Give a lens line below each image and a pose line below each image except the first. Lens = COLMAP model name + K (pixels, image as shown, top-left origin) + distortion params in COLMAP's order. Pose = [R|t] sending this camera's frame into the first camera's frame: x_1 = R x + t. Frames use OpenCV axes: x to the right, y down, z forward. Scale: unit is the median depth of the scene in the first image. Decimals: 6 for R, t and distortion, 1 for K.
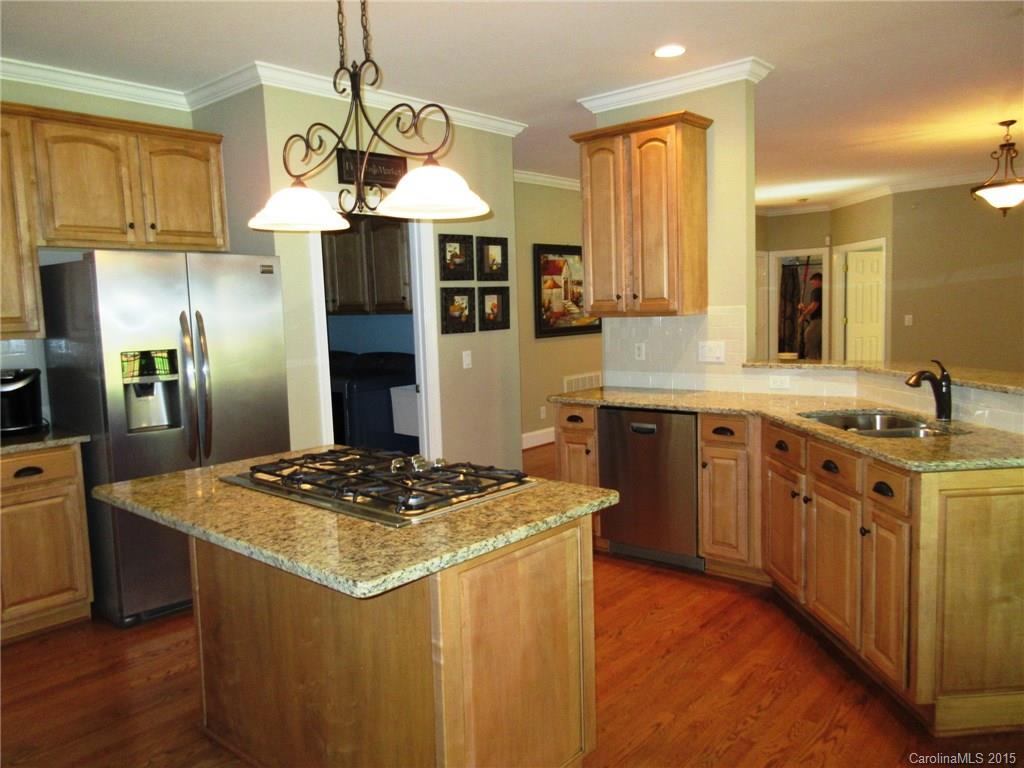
lens RADIAL K [[766.3, 0, 509.0], [0, 766.3, 385.3], [0, 0, 1]] dist [0.013601, -0.006649]
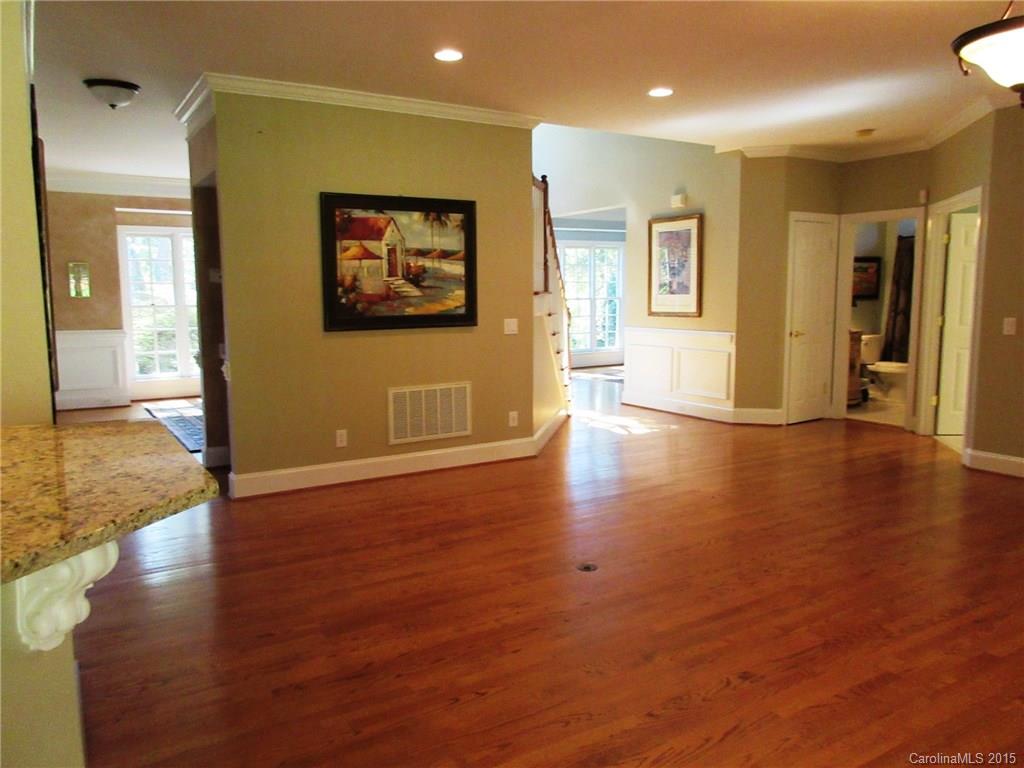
lens RADIAL K [[766.3, 0, 513.5], [0, 766.3, 382.2], [0, 0, 1]] dist [0.013601, -0.006649]
pose [[0.954584, 0.064186, -0.290947, 0.401333], [-0.056712, 0.997810, 0.034055, -0.048670], [0.292495, -0.016008, 0.956133, 0.389516]]
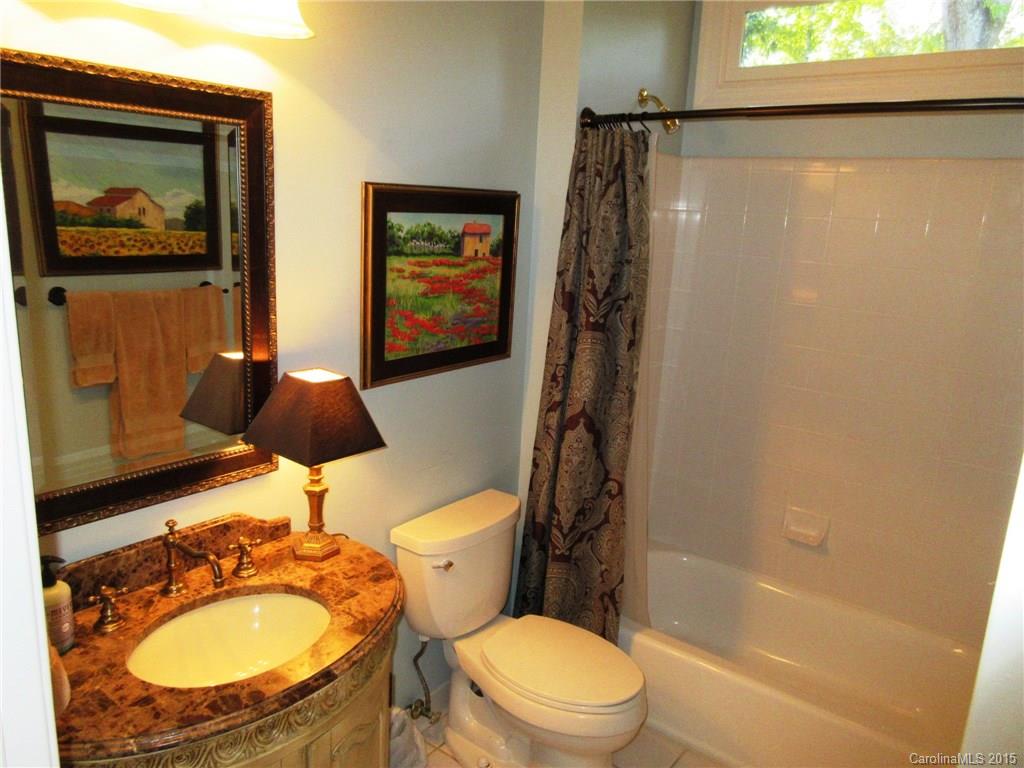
lens RADIAL K [[766.3, 0, 510.4], [0, 766.3, 387.1], [0, 0, 1]] dist [0.013601, -0.006649]
pose [[0.994009, 0.072636, 0.081677, 0.566952], [-0.083054, 0.987712, 0.132388, -0.200791], [-0.071057, -0.138379, 0.987827, 1.405303]]
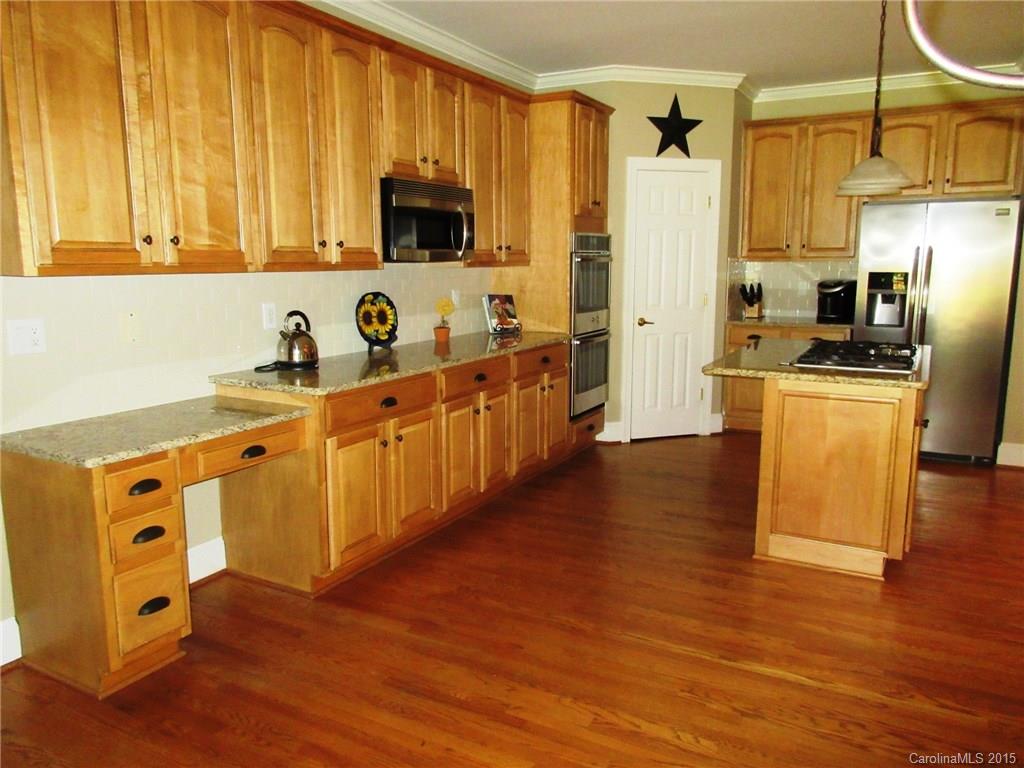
lens RADIAL K [[766.3, 0, 516.4], [0, 766.3, 382.8], [0, 0, 1]] dist [0.013601, -0.006649]
pose [[0.202900, 0.186198, -0.961333, 0.385772], [-0.099778, 0.980576, 0.168866, -0.007028], [0.974103, 0.061657, 0.217538, -0.001359]]
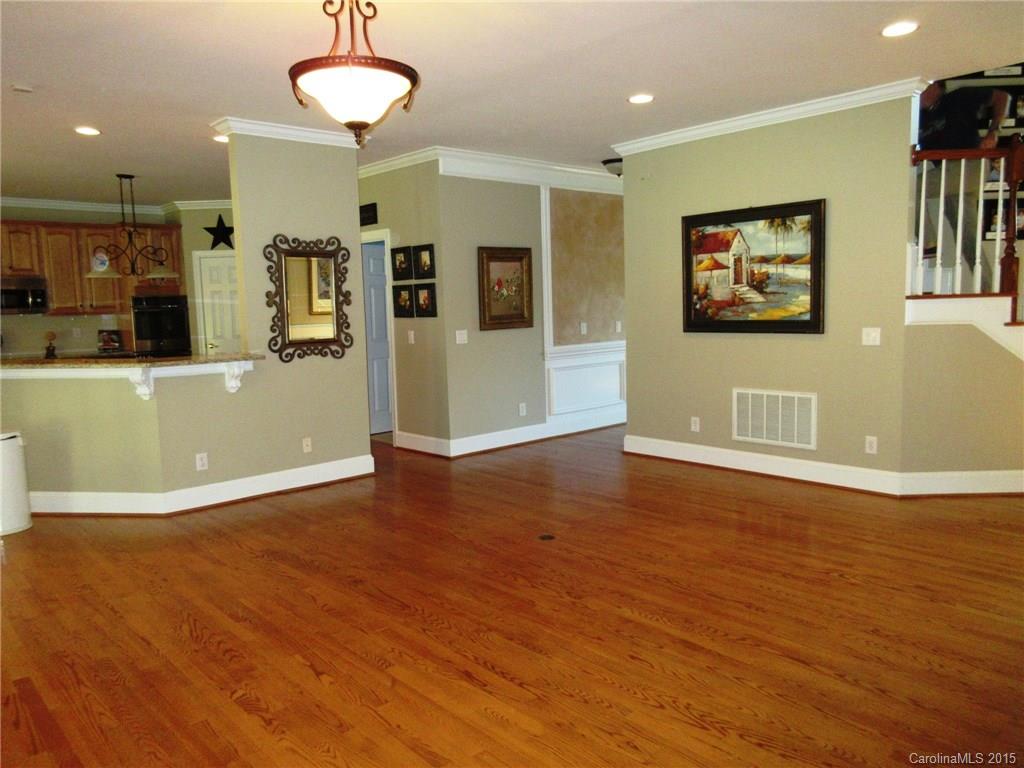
lens RADIAL K [[766.3, 0, 504.4], [0, 766.3, 384.1], [0, 0, 1]] dist [0.013601, -0.006649]
pose [[-0.123460, 0.145758, -0.981587, 0.879074], [-0.070993, 0.985322, 0.155242, -0.120364], [0.989807, 0.088852, -0.111300, 0.906614]]
